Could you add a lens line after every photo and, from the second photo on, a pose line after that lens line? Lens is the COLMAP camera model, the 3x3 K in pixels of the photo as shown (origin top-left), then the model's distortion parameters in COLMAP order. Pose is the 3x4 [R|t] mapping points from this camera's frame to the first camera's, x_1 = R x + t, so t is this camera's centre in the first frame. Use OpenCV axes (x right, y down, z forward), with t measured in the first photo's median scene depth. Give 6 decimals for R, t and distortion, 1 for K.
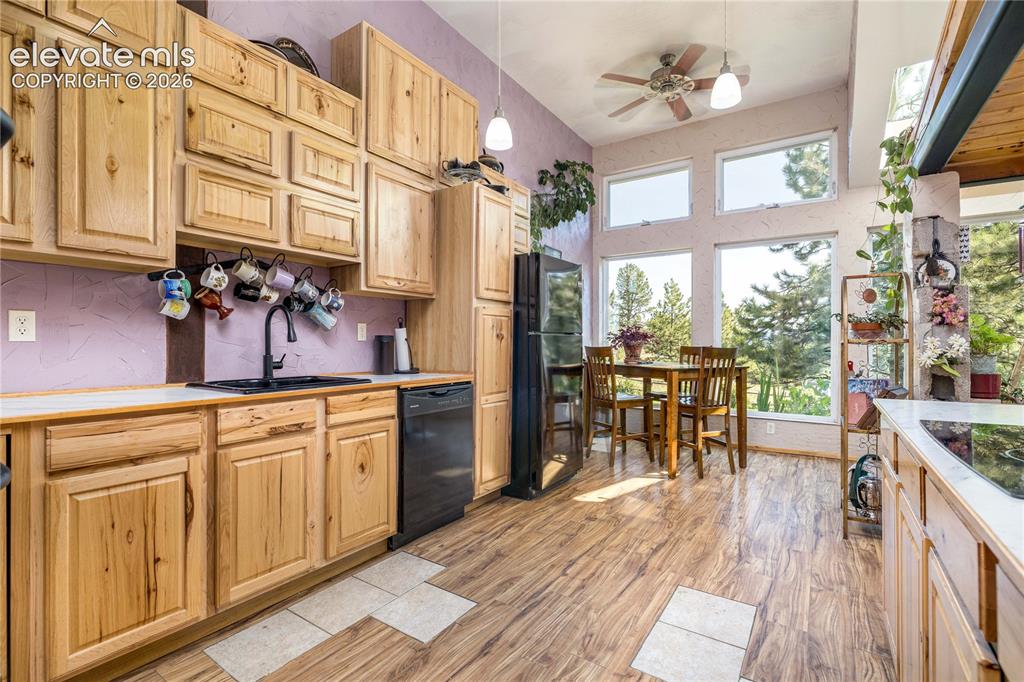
lens RADIAL K [[469.2, 0, 490.9], [0, 469.2, 342.0], [0, 0, 1]] dist [-0.004996, 0.000159]
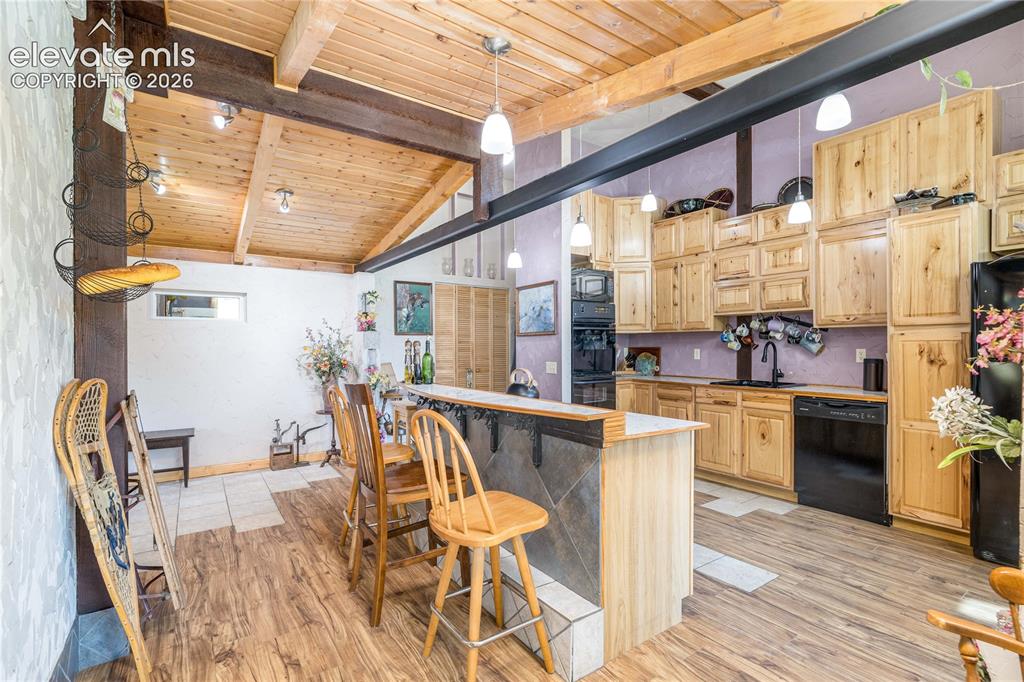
lens RADIAL K [[469.2, 0, 537.2], [0, 469.2, 337.4], [0, 0, 1]] dist [-0.004996, 0.000159]
pose [[-0.296102, -0.017947, -0.954988, 1.398212], [0.002422, 0.999806, -0.019540, -0.055340], [0.955153, -0.008099, -0.296001, 0.614690]]
